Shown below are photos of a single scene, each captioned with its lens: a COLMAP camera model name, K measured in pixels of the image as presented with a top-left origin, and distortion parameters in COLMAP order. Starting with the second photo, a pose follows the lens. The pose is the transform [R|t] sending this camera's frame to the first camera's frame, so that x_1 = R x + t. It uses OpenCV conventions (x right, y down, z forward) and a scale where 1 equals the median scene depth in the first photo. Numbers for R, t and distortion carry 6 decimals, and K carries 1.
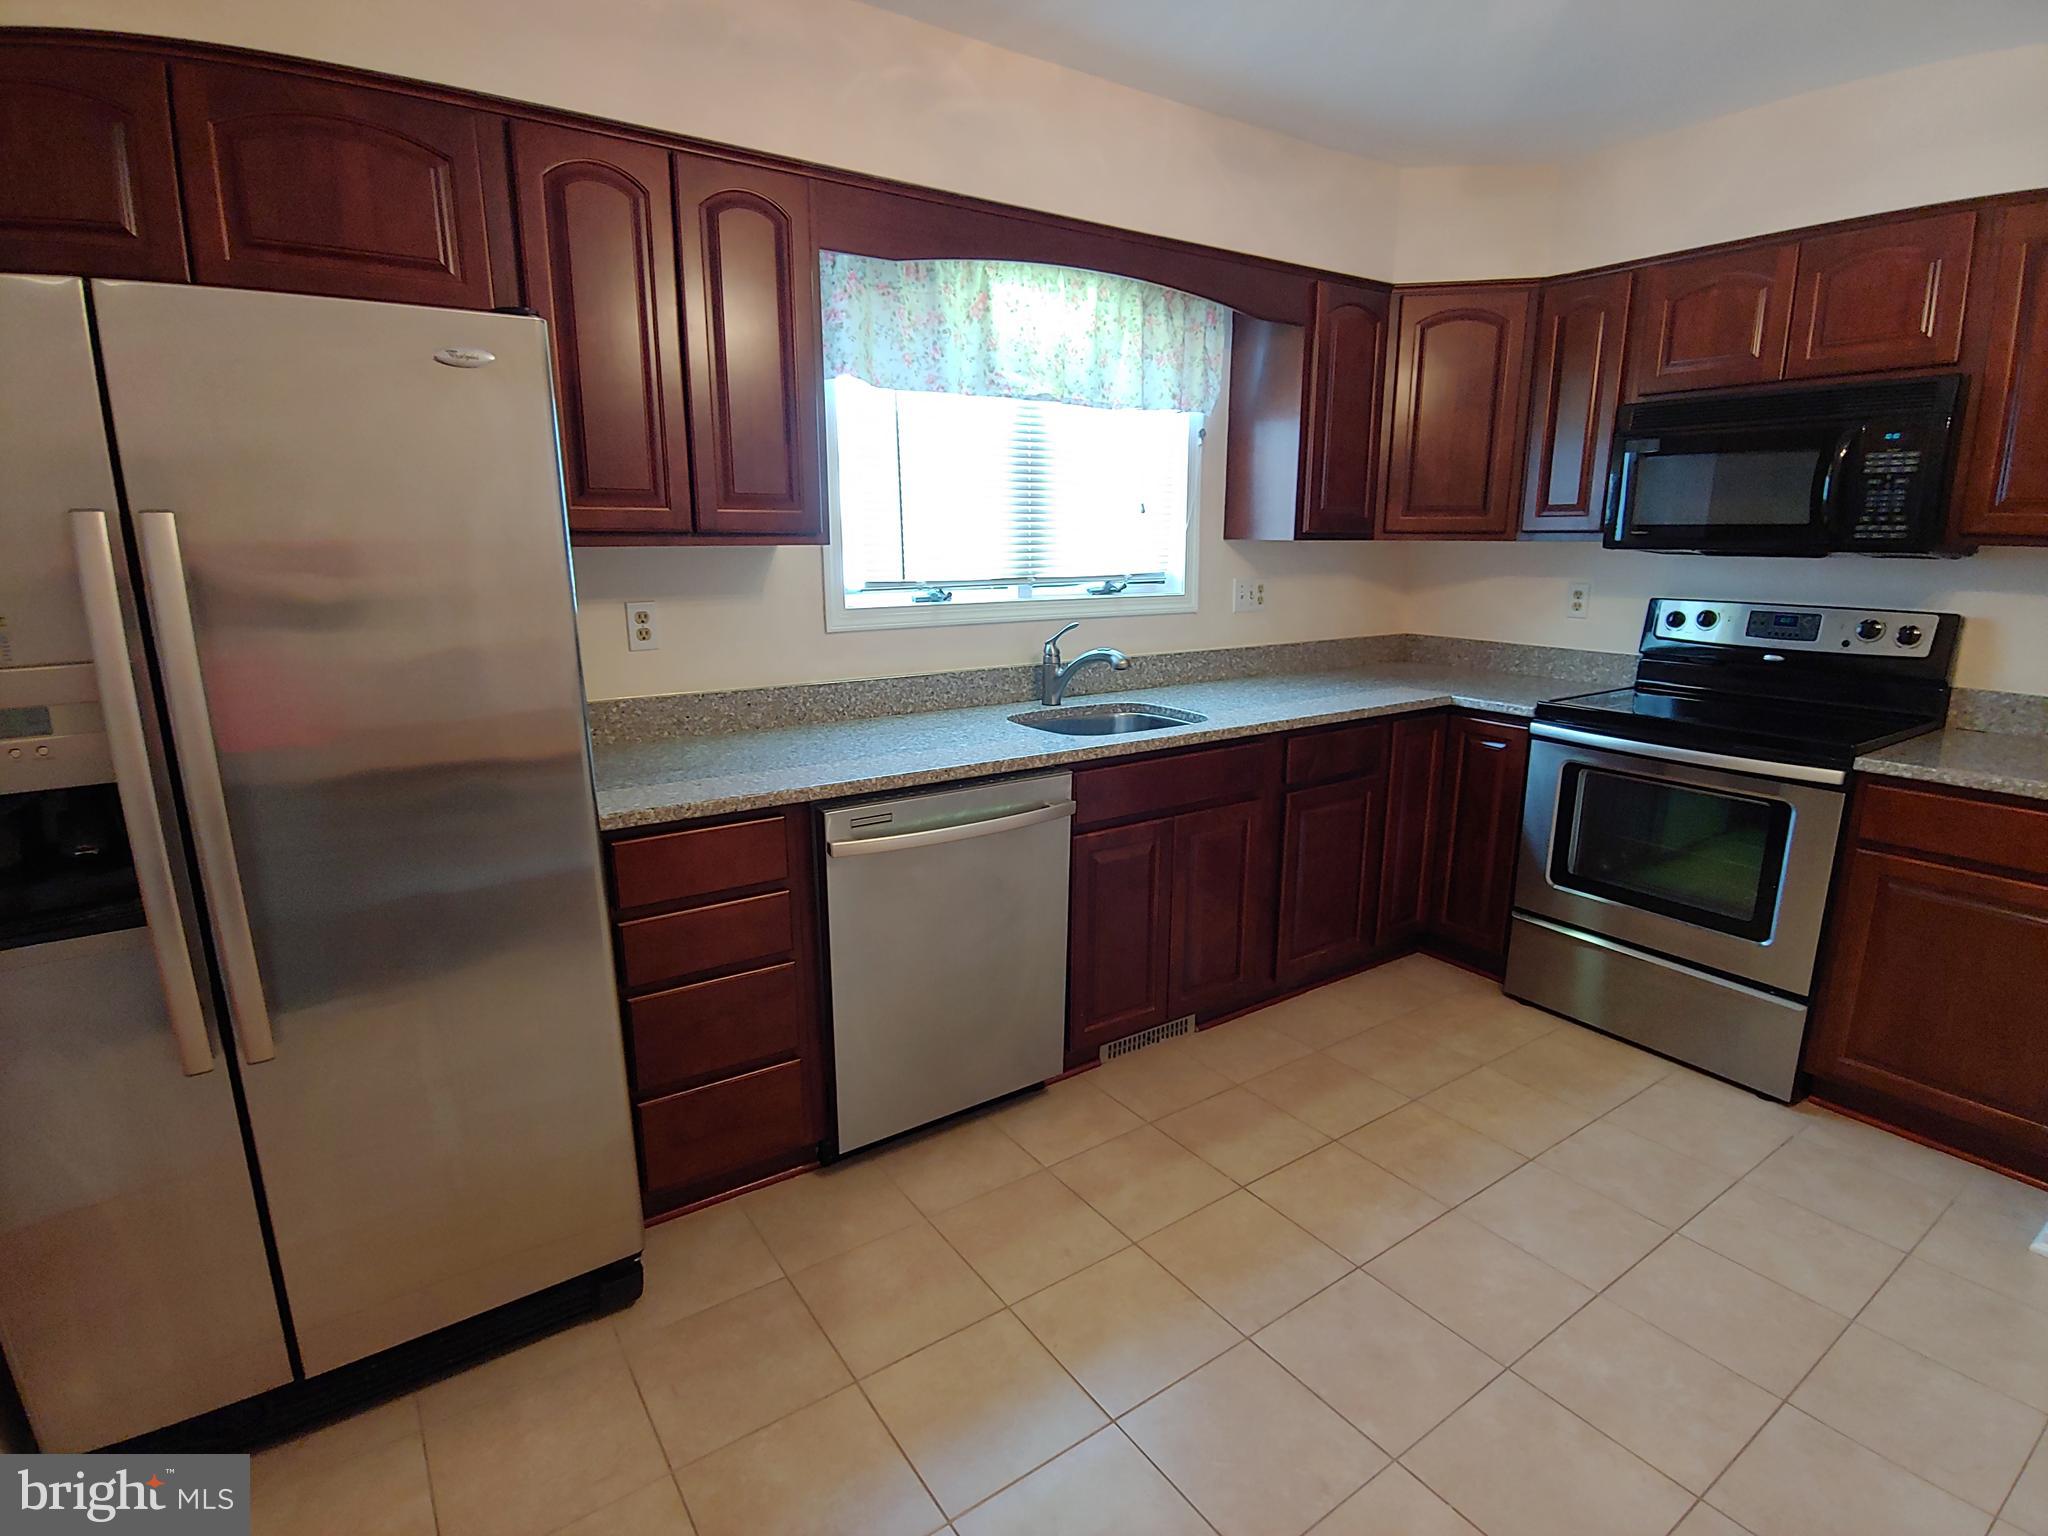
lens RADIAL K [[1035.7, 0, 1023.7], [0, 1035.7, 764.7], [0, 0, 1]] dist [-0.011960, -0.000308]
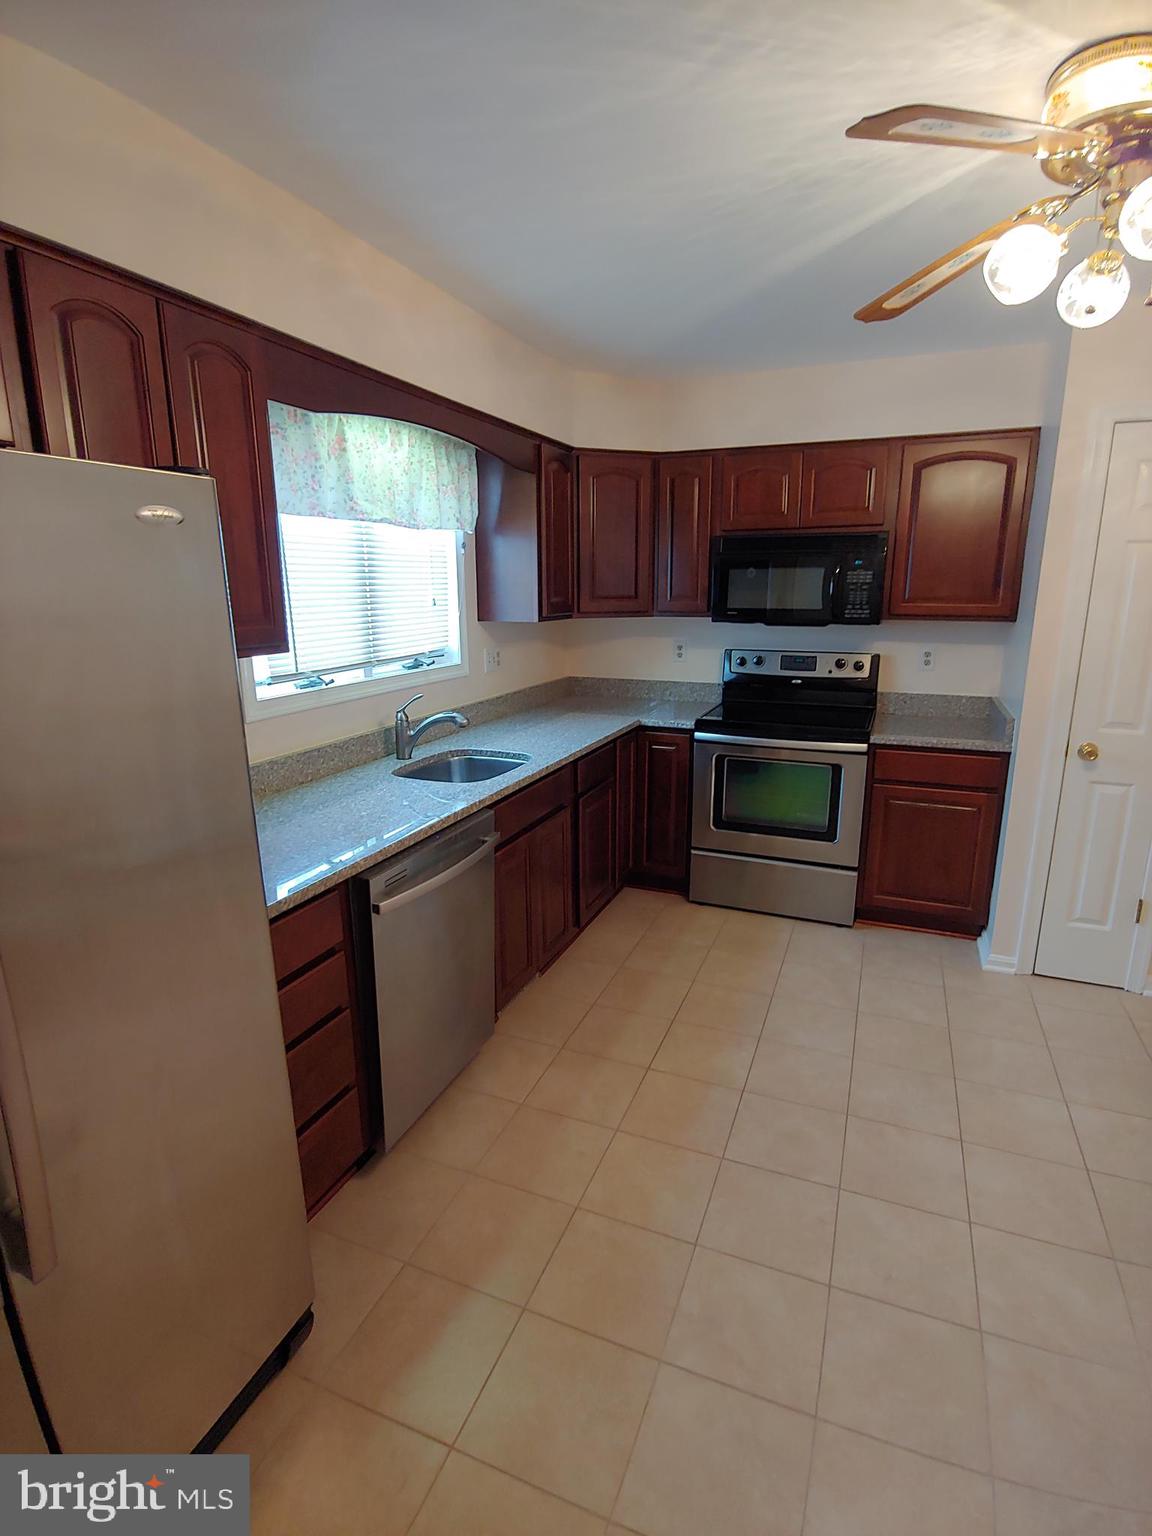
lens RADIAL K [[776.8, 0, 577.1], [0, 776.8, 766.1], [0, 0, 1]] dist [-0.011960, -0.000308]
pose [[0.838466, -0.129596, 0.529320, -0.333235], [0.125012, 0.991150, 0.044644, -0.070438], [-0.530421, 0.028738, 0.847247, 0.075964]]
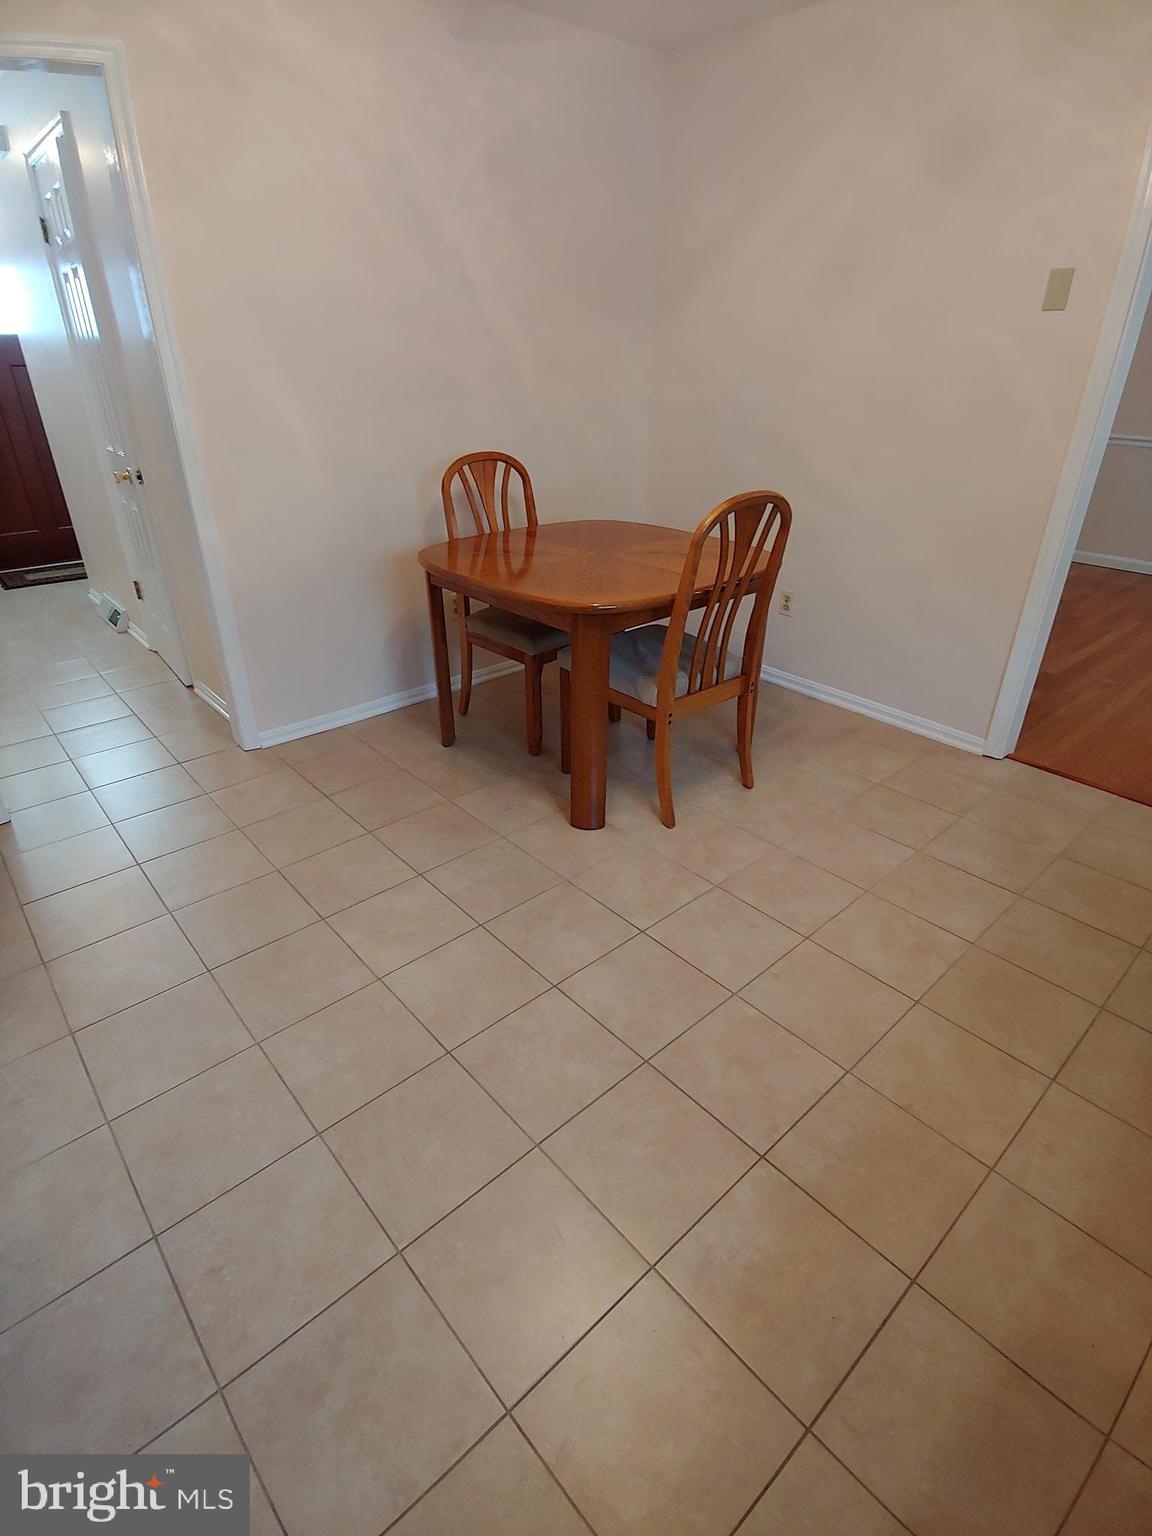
lens RADIAL K [[776.8, 0, 582.8], [0, 776.8, 763.3], [0, 0, 1]] dist [-0.011960, -0.000308]
pose [[-0.991469, 0.049908, -0.120413, 0.408035], [-0.039452, 0.765565, 0.642147, -0.194843], [0.124232, 0.641420, -0.757065, 0.936105]]
